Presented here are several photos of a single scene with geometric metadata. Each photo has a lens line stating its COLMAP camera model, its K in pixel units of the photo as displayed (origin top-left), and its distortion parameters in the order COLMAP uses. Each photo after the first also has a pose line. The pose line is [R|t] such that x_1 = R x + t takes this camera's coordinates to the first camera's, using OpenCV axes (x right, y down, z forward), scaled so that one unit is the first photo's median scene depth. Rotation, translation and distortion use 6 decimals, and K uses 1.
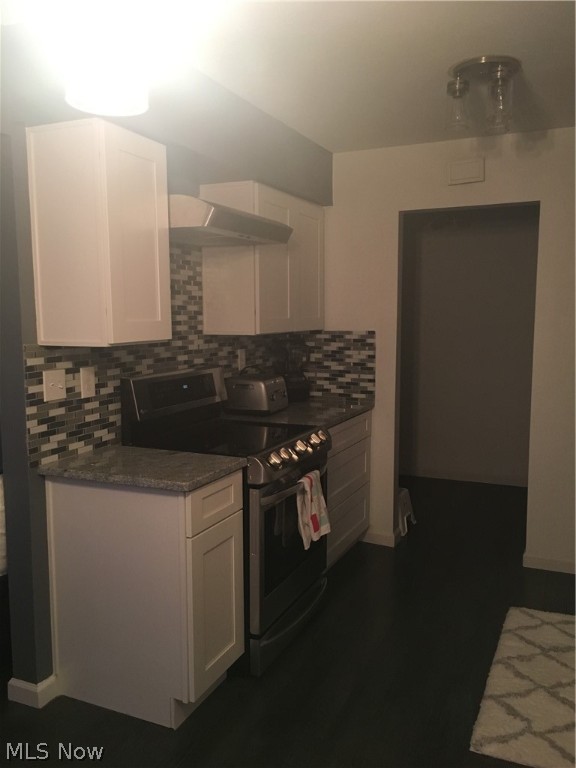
lens RADIAL K [[651.8, 0, 288.9], [0, 651.8, 384.8], [0, 0, 1]] dist [0.047012, -0.037288]
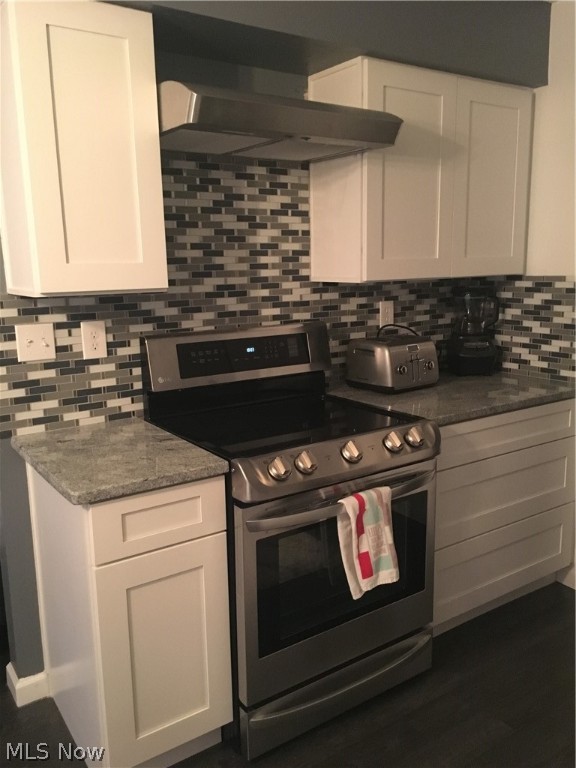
lens RADIAL K [[651.8, 0, 287.3], [0, 651.8, 385.2], [0, 0, 1]] dist [0.047012, -0.037288]
pose [[0.854107, 0.085614, -0.513002, 0.278065], [-0.043076, 0.994614, 0.094271, -0.030269], [0.518310, -0.058419, 0.853195, 0.365174]]
